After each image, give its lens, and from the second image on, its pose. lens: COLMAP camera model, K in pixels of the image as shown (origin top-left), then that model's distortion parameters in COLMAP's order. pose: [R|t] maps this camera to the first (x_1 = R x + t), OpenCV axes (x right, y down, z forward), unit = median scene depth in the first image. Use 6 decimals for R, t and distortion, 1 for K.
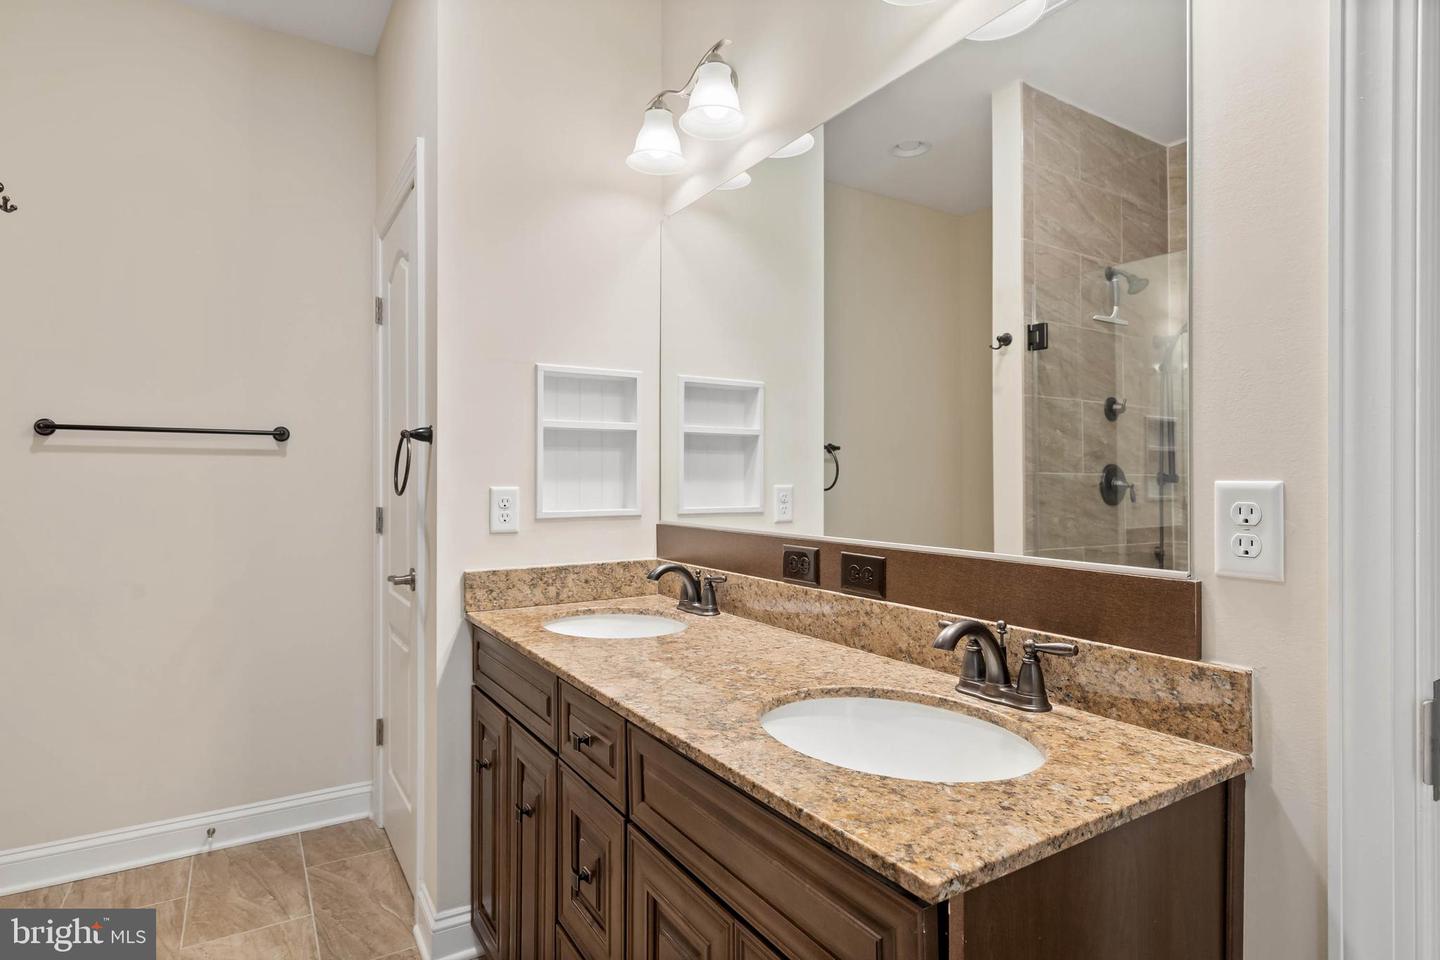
lens RADIAL K [[771.0, 0, 711.4], [0, 771.0, 475.8], [0, 0, 1]] dist [0.007909, 0.000116]
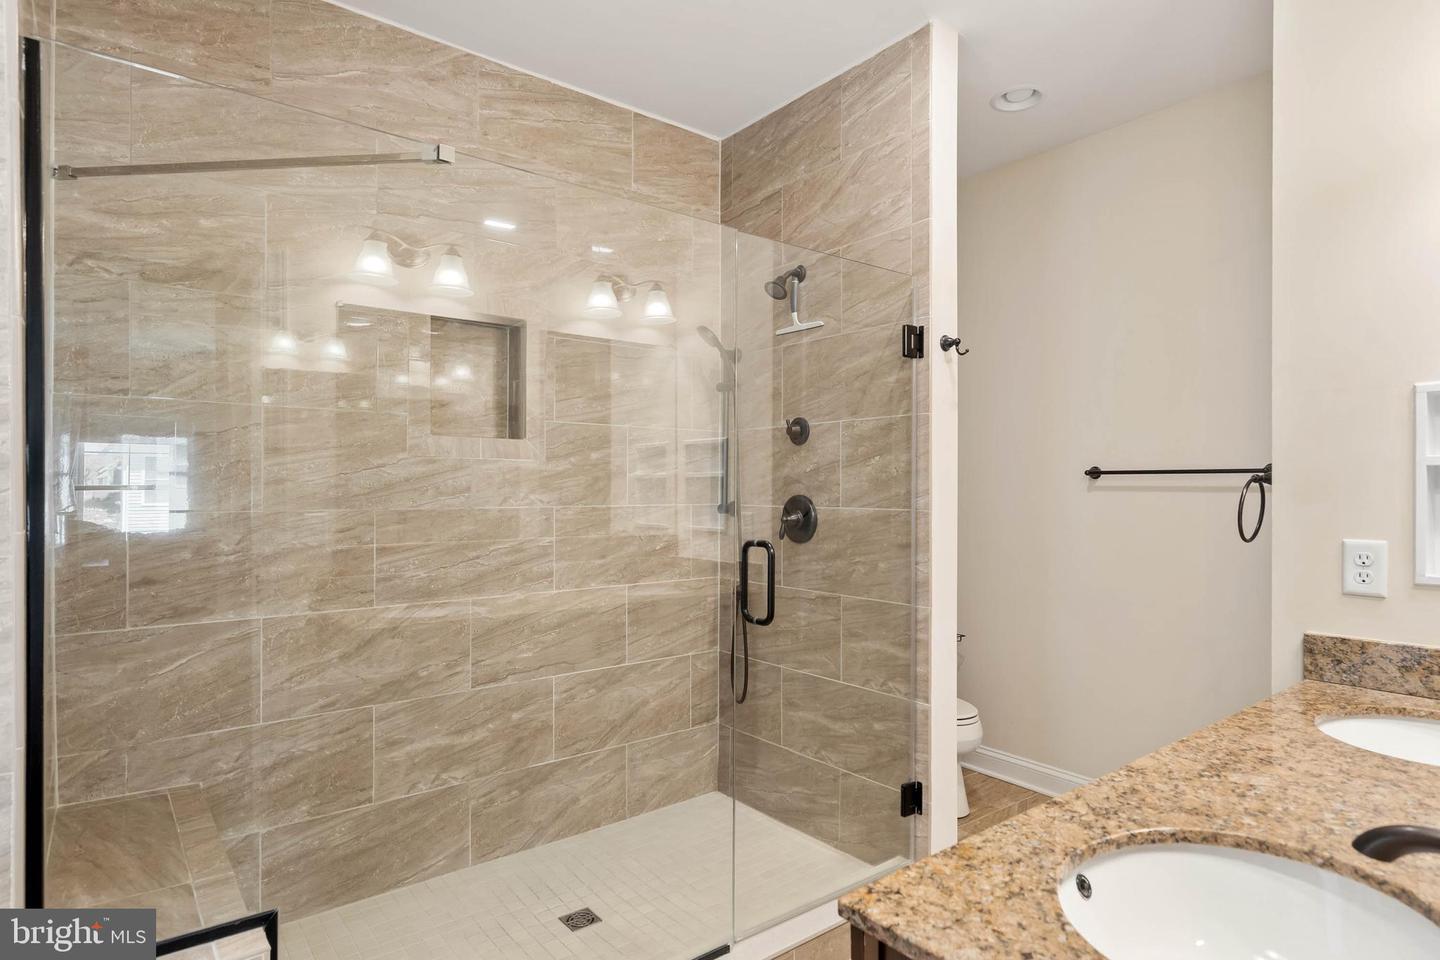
lens RADIAL K [[771.0, 0, 709.7], [0, 771.0, 485.8], [0, 0, 1]] dist [0.007909, 0.000116]
pose [[0.112291, -0.004269, -0.993666, 0.493088], [0.001400, 0.999990, -0.004138, -0.042537], [0.993674, -0.000926, 0.112296, 0.216526]]
